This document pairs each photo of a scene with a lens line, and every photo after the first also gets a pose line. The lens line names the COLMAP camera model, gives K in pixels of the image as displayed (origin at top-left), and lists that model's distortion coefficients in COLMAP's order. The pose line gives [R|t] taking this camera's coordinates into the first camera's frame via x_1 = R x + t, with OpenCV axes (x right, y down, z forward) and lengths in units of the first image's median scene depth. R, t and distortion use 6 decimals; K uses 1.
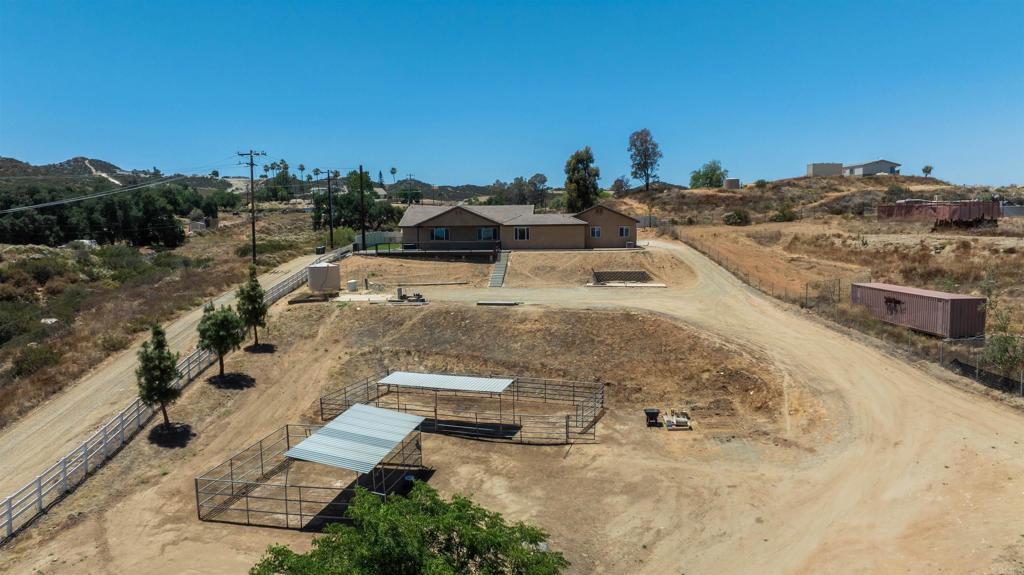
lens RADIAL K [[719.5, 0, 513.4], [0, 719.5, 290.8], [0, 0, 1]] dist [-0.026614, 0.017026]
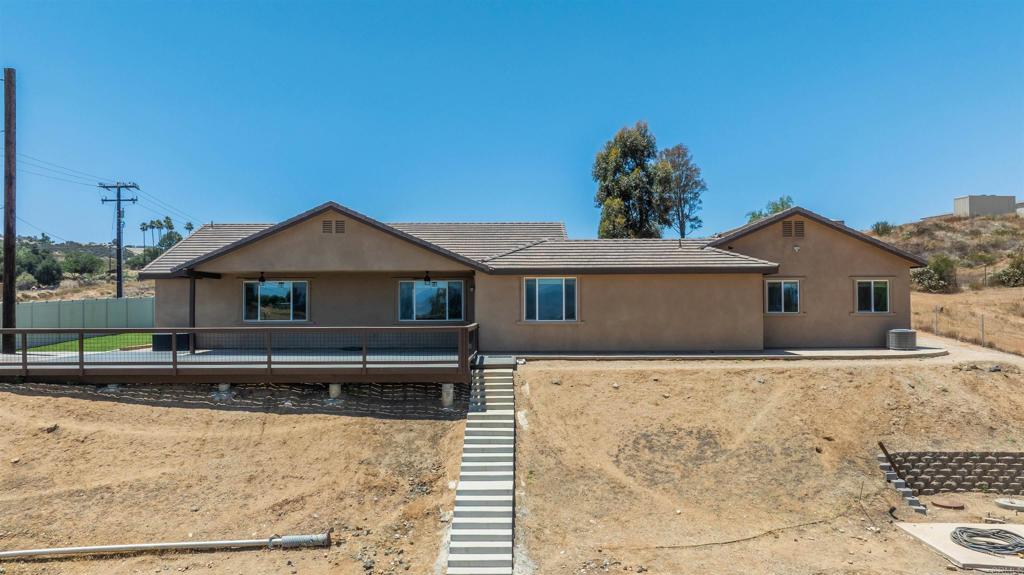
lens RADIAL K [[742.7, 0, 512.0], [0, 742.7, 287.5], [0, 0, 1]] dist [-0.022669, 0.006579]
pose [[0.996518, 0.009129, 0.082872, -0.023708], [0.000280, 0.993615, -0.112827, -0.041404], [-0.083373, 0.112458, 0.990153, 0.578014]]
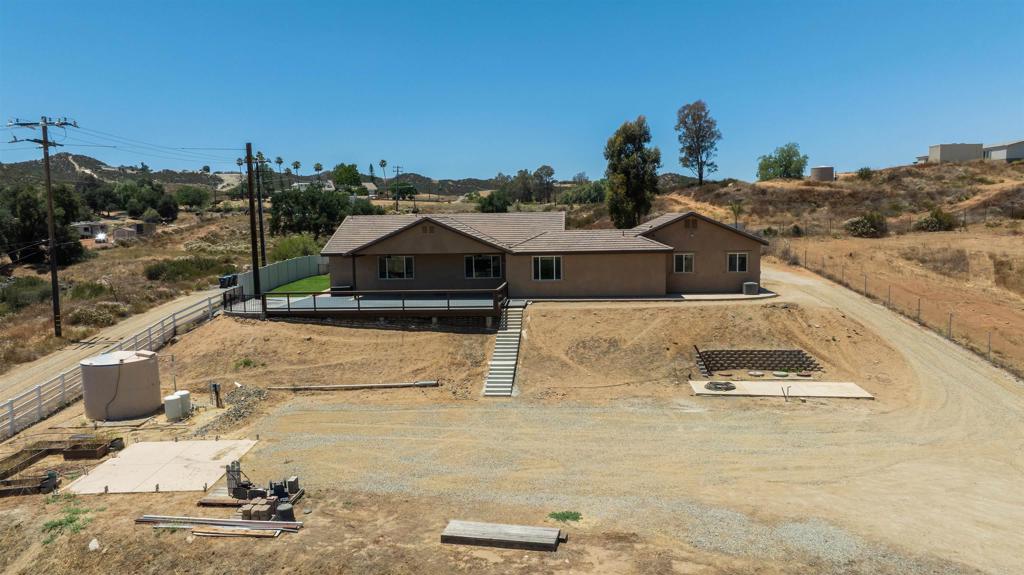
lens RADIAL K [[719.5, 0, 513.4], [0, 719.5, 290.8], [0, 0, 1]] dist [-0.026614, 0.017026]
pose [[0.999962, -0.007233, -0.004786, -0.008778], [0.007275, 0.999933, 0.008950, -0.055770], [0.004721, -0.008984, 0.999948, 0.385848]]
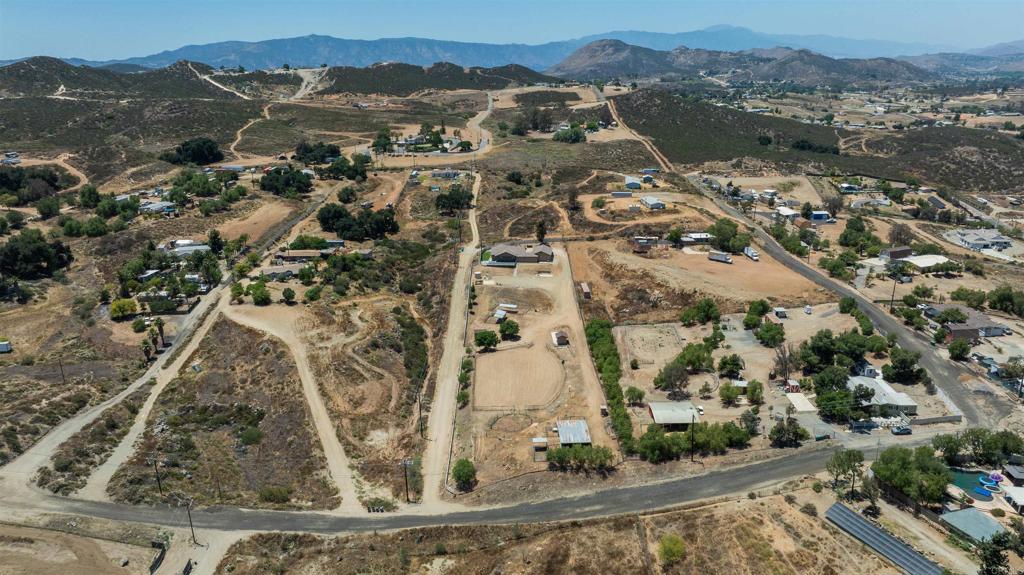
lens RADIAL K [[719.5, 0, 513.4], [0, 719.5, 290.8], [0, 0, 1]] dist [-0.026614, 0.017026]
pose [[0.999394, -0.000906, -0.034795, 0.087120], [0.008925, 0.972911, 0.231009, -0.687586], [0.033643, -0.231180, 0.972329, -2.443981]]
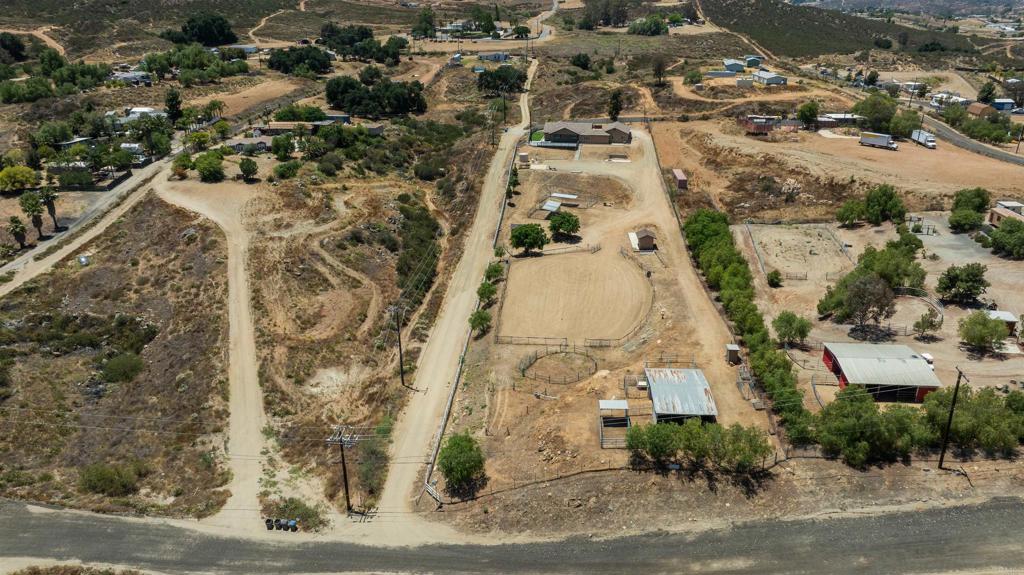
lens RADIAL K [[719.5, 0, 513.4], [0, 719.5, 290.8], [0, 0, 1]] dist [-0.026614, 0.017026]
pose [[0.992563, 0.043135, -0.113831, 0.060833], [-0.005900, 0.951061, 0.308948, -0.314678], [0.121586, -0.305979, 0.944242, -1.585103]]
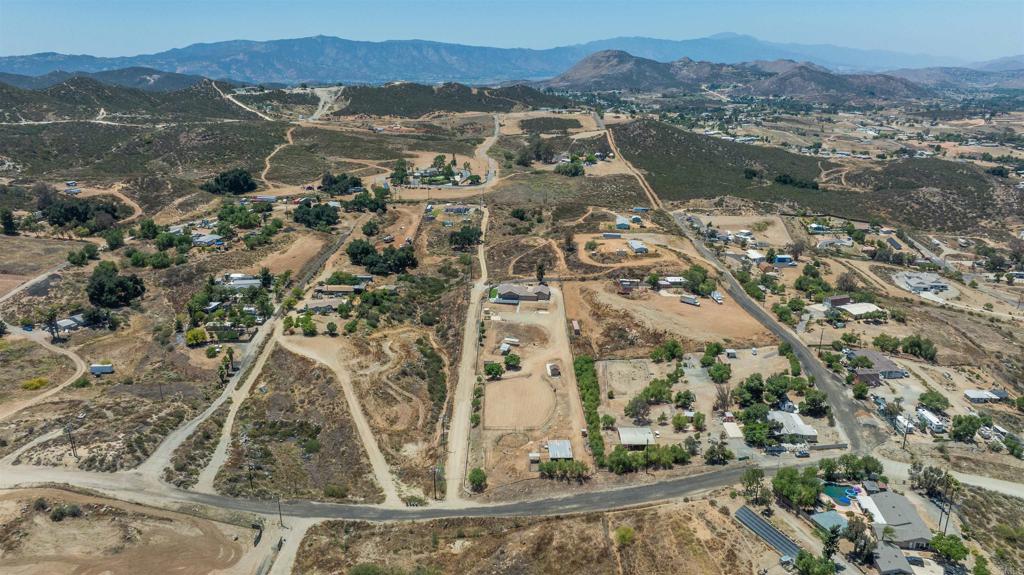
lens RADIAL K [[719.5, 0, 513.4], [0, 719.5, 290.8], [0, 0, 1]] dist [-0.026614, 0.017026]
pose [[0.999153, 0.019290, -0.036345, 0.097184], [-0.010479, 0.973463, 0.228604, -0.999947], [0.039790, -0.228030, 0.972841, -3.010423]]
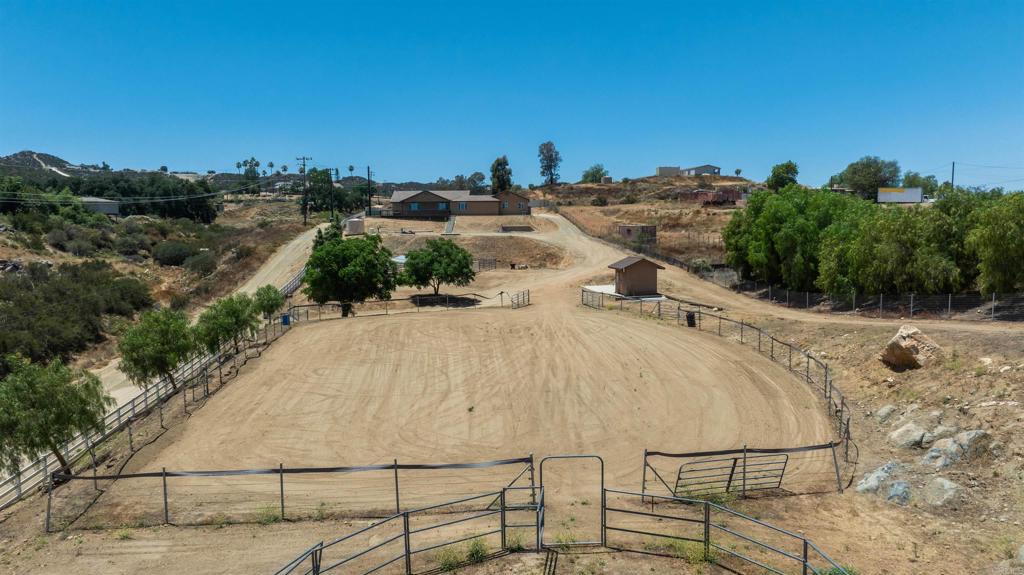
lens RADIAL K [[719.5, 0, 513.4], [0, 719.5, 290.8], [0, 0, 1]] dist [-0.026614, 0.017026]
pose [[0.996659, -0.002964, 0.081621, -0.006690], [0.002800, 0.999994, 0.002117, 0.101000], [-0.081627, -0.001881, 0.996661, -0.619949]]
